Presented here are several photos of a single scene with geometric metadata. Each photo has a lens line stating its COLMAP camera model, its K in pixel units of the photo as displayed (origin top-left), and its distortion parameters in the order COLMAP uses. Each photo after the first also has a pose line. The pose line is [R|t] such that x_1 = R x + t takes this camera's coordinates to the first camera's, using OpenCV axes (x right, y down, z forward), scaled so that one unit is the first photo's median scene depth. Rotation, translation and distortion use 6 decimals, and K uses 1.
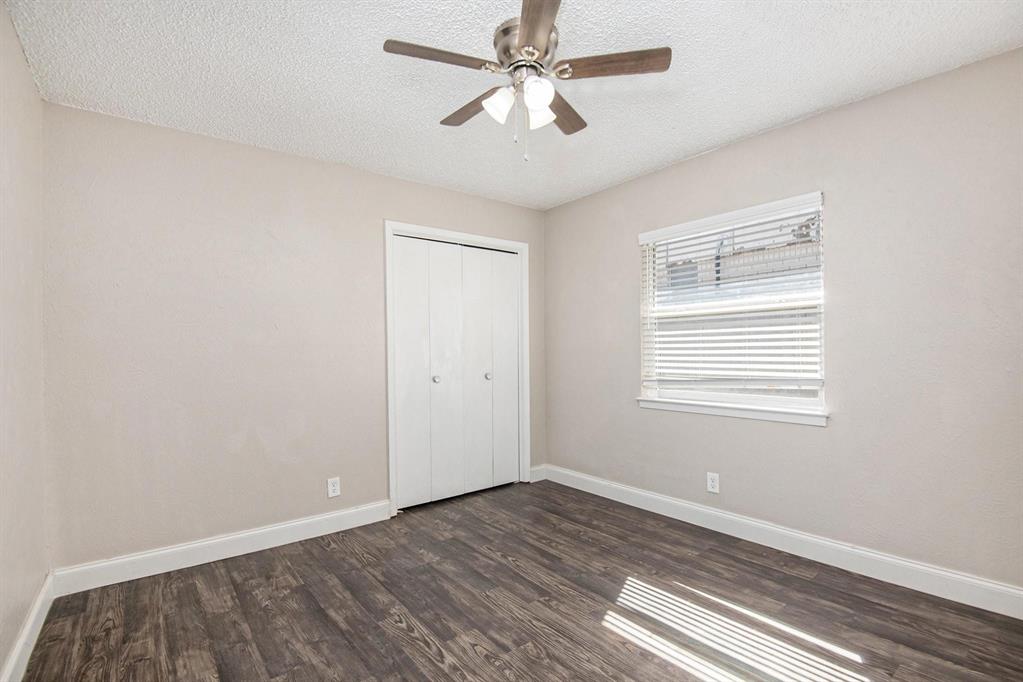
lens RADIAL K [[471.0, 0, 516.3], [0, 471.0, 348.7], [0, 0, 1]] dist [-0.009563, -0.012969]
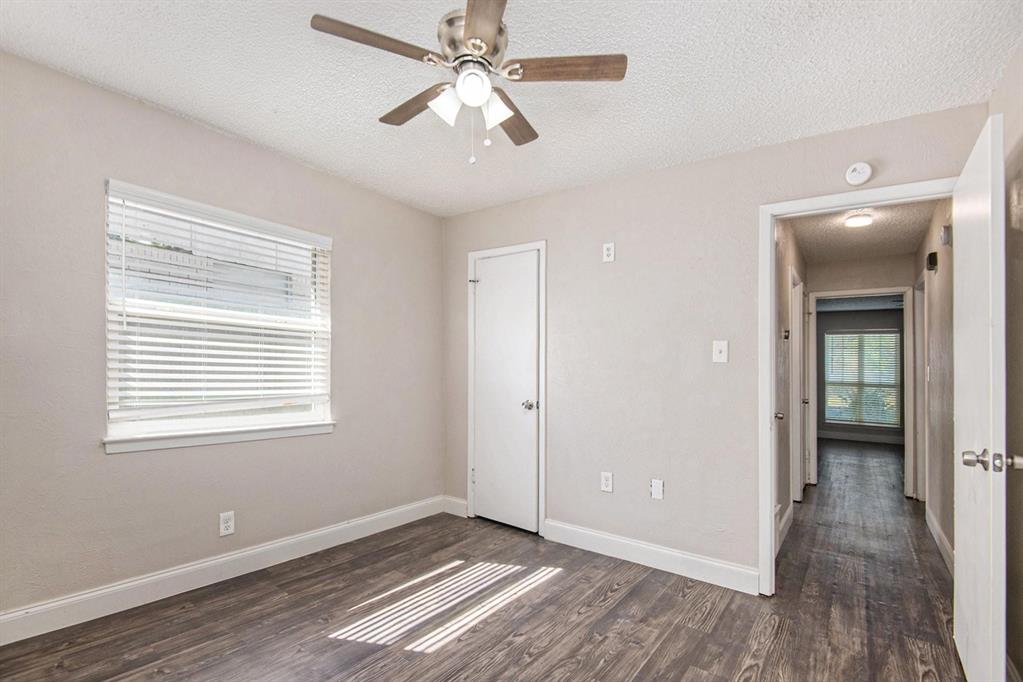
lens RADIAL K [[471.0, 0, 514.9], [0, 471.0, 339.0], [0, 0, 1]] dist [-0.009563, -0.012969]
pose [[-0.264210, 0.072578, 0.961731, -0.698738], [-0.025272, 0.996301, -0.082130, 0.012315], [-0.964134, -0.046004, -0.261398, 0.923585]]
